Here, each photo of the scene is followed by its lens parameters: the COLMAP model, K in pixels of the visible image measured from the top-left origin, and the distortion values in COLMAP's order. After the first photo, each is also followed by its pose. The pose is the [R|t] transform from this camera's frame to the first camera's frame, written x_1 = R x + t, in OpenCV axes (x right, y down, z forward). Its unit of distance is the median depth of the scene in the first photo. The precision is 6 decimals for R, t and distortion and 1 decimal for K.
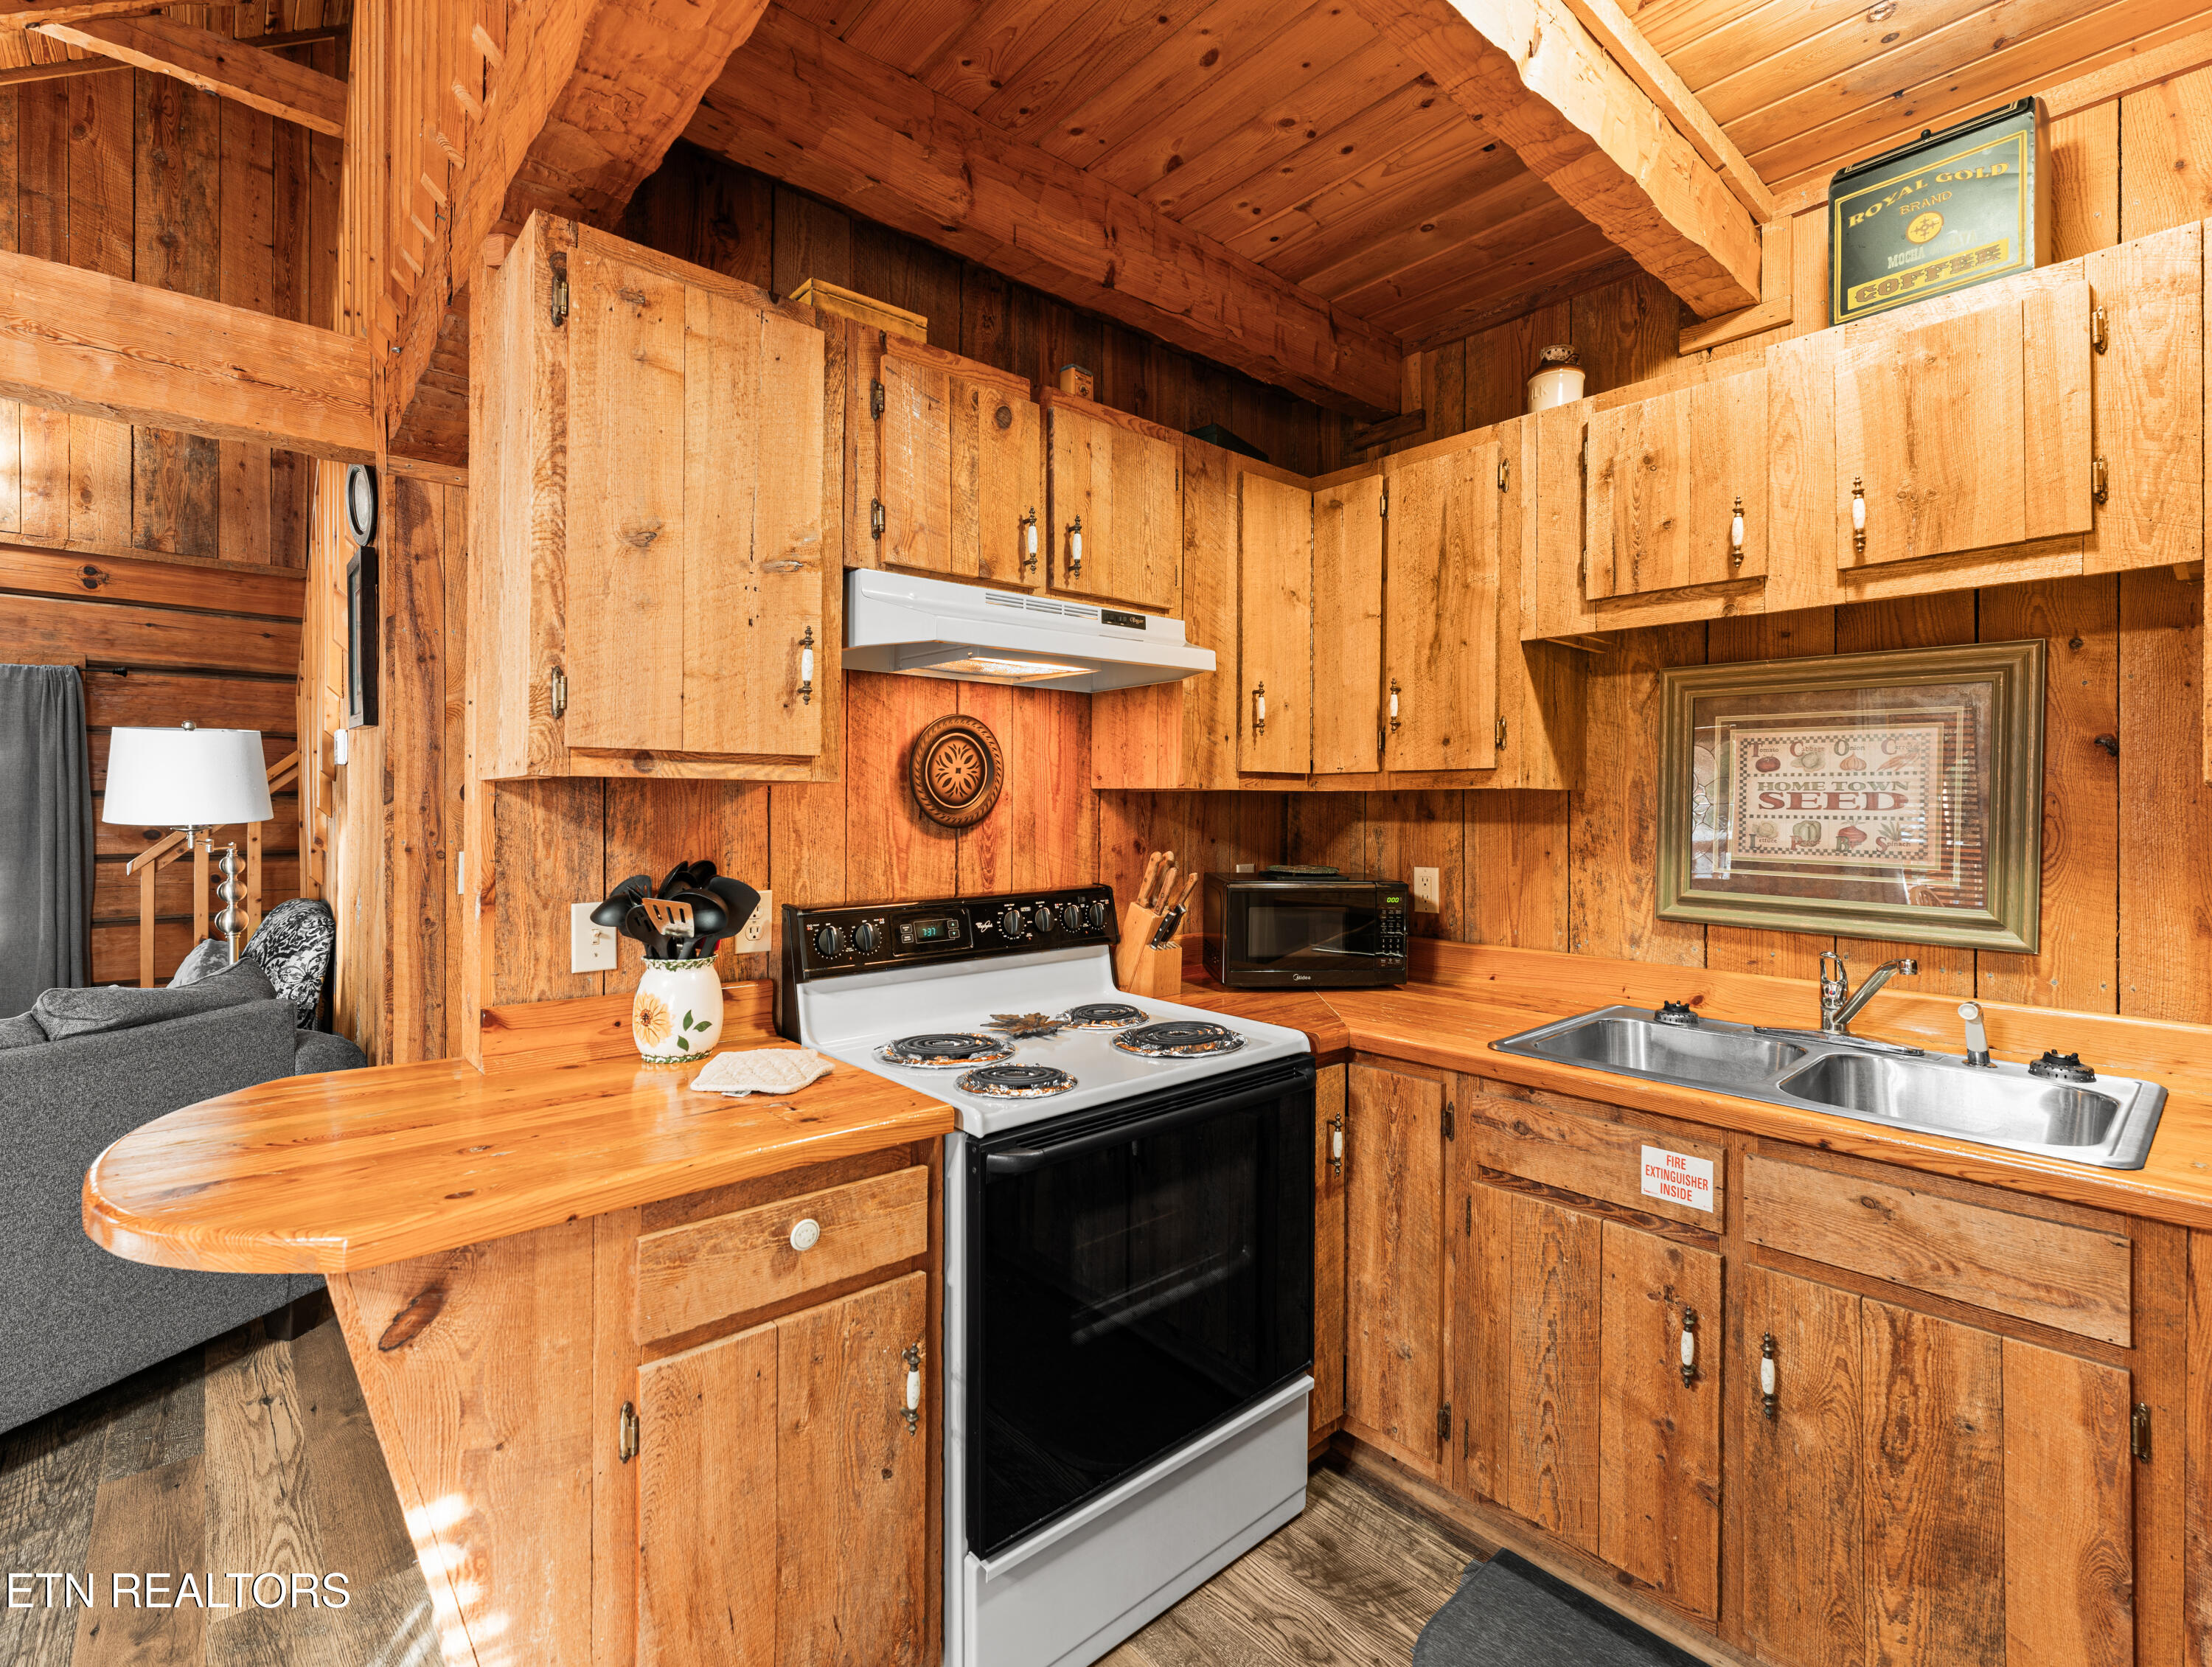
lens RADIAL K [[1022.3, 0, 1118.9], [0, 1022.3, 804.6], [0, 0, 1]] dist [0.000205, 0.000193]
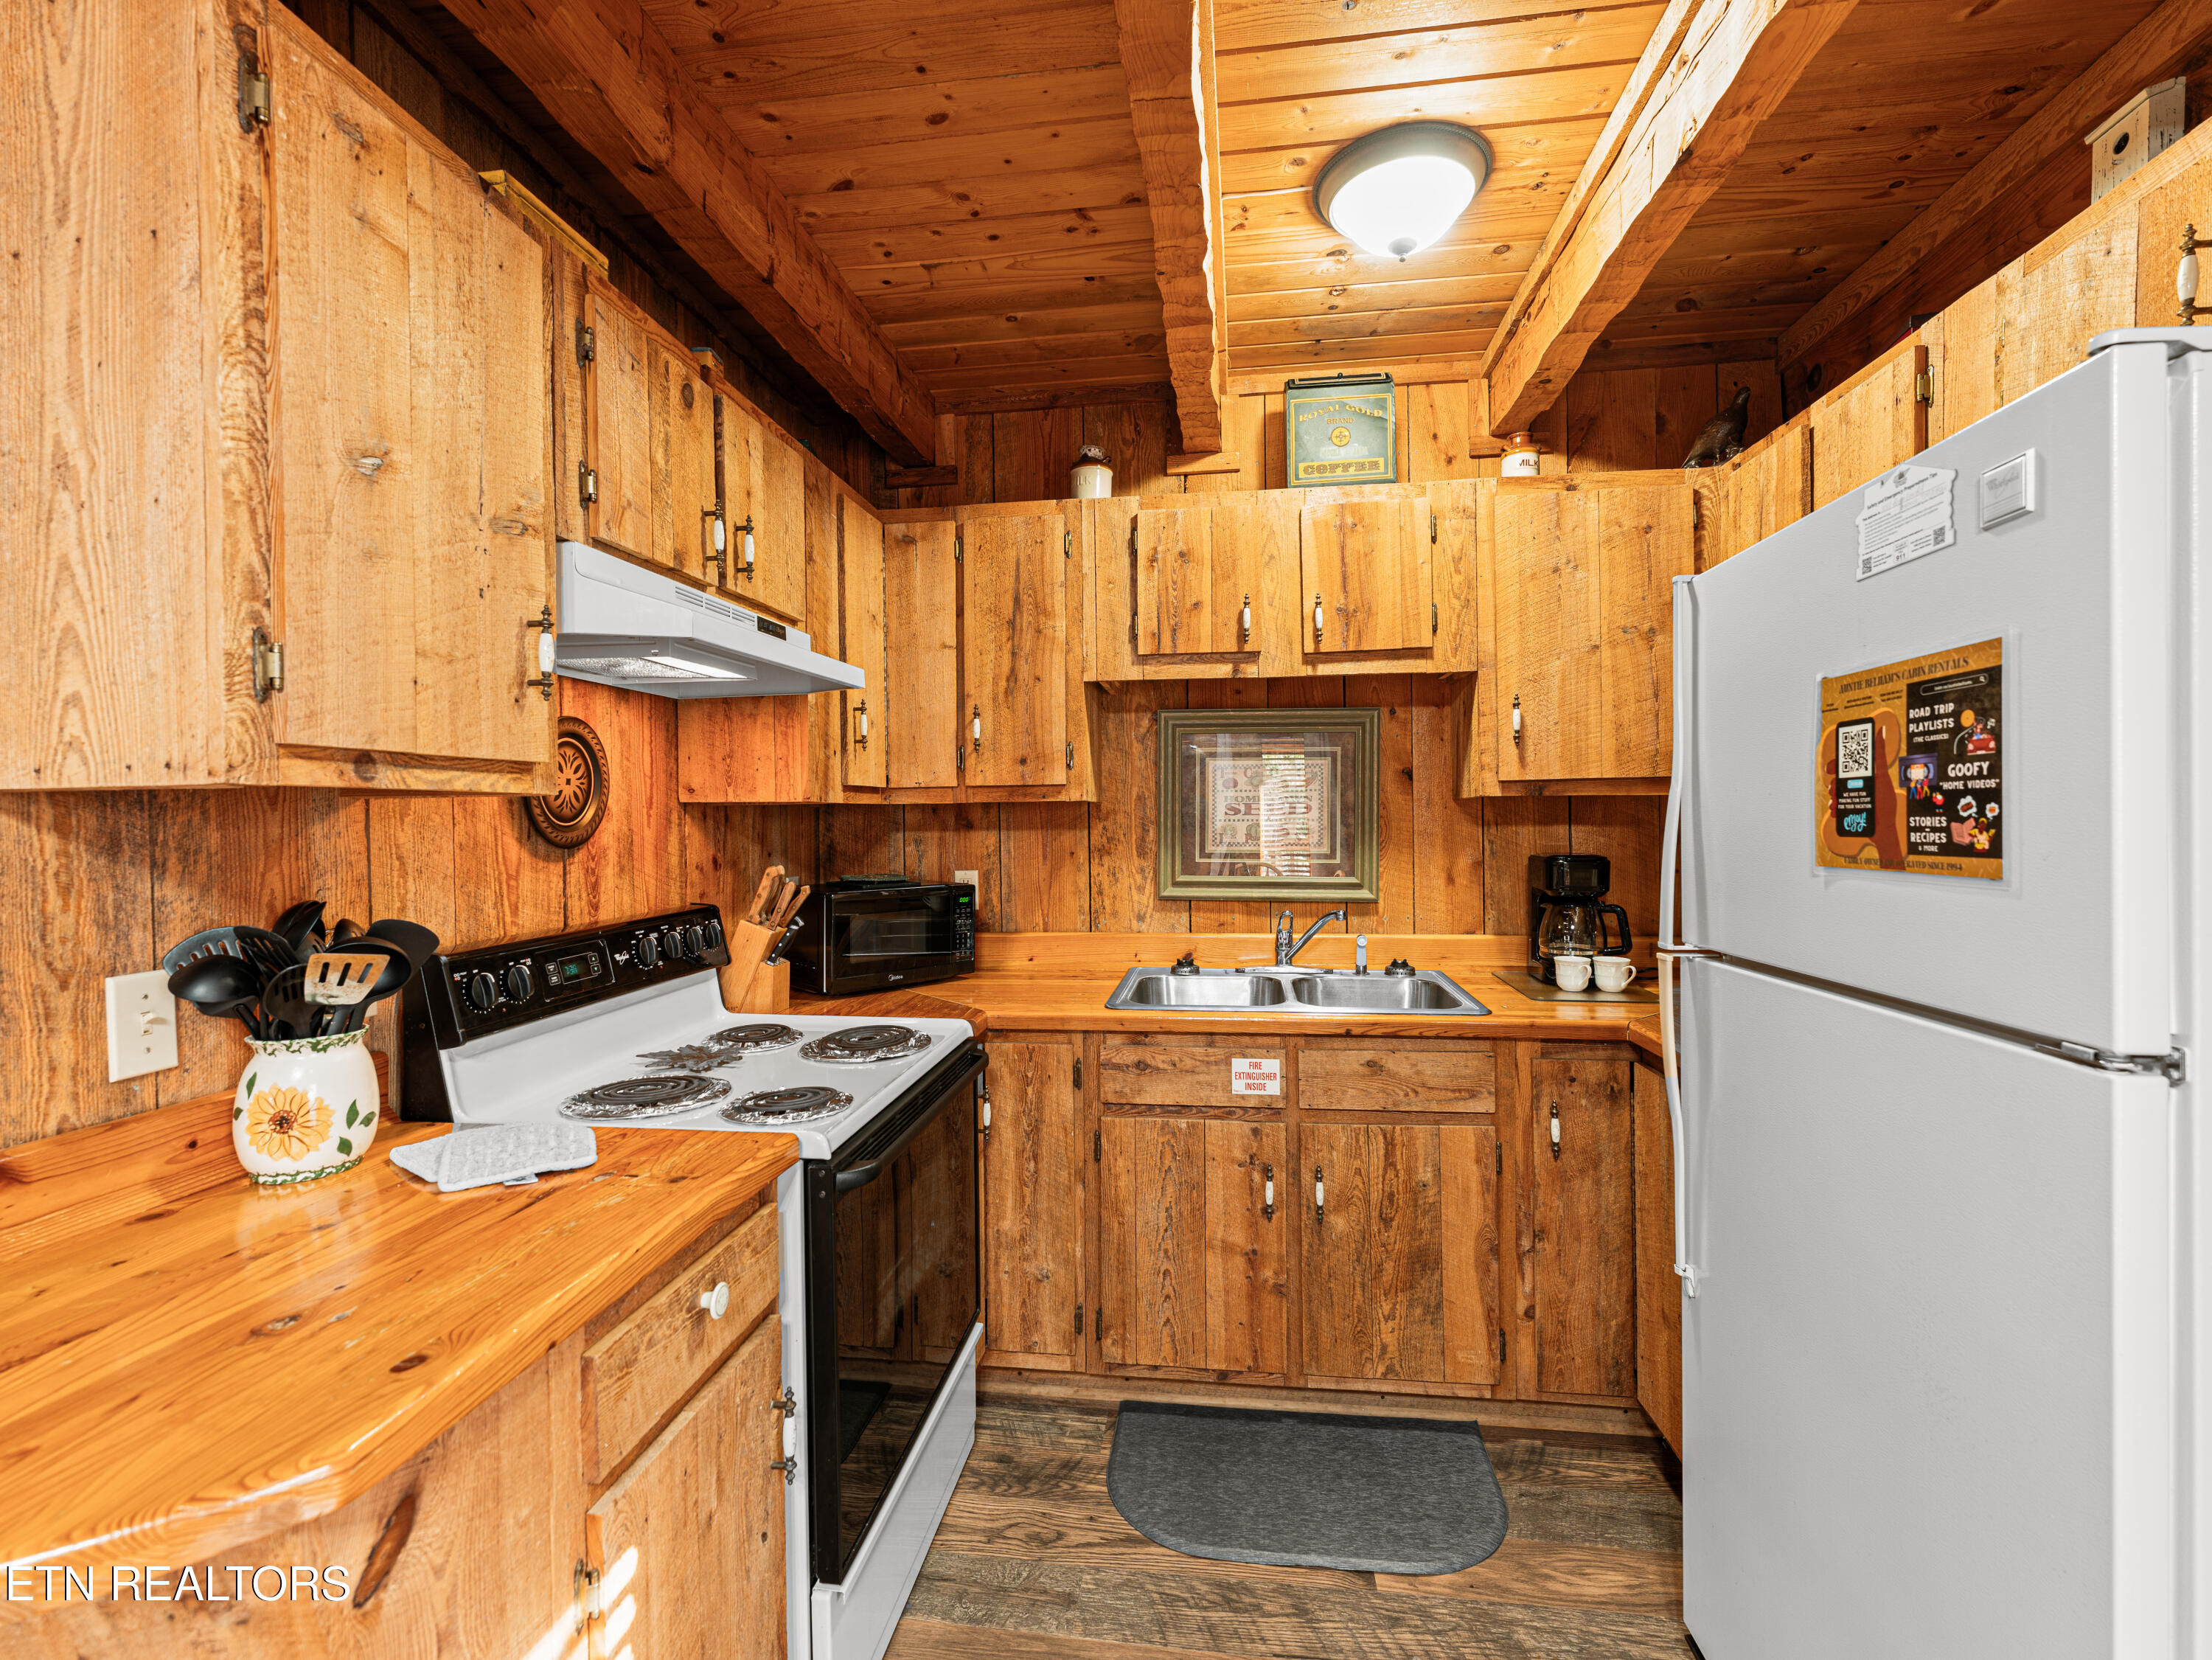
lens RADIAL K [[987.0, 0, 1106.9], [0, 987.0, 829.6], [0, 0, 1]] dist [0.001300, 0.001029]
pose [[0.760117, -0.021101, 0.649443, -0.447838], [0.013338, 0.999769, 0.016873, -0.001061], [-0.649649, -0.004163, 0.760223, 0.091730]]
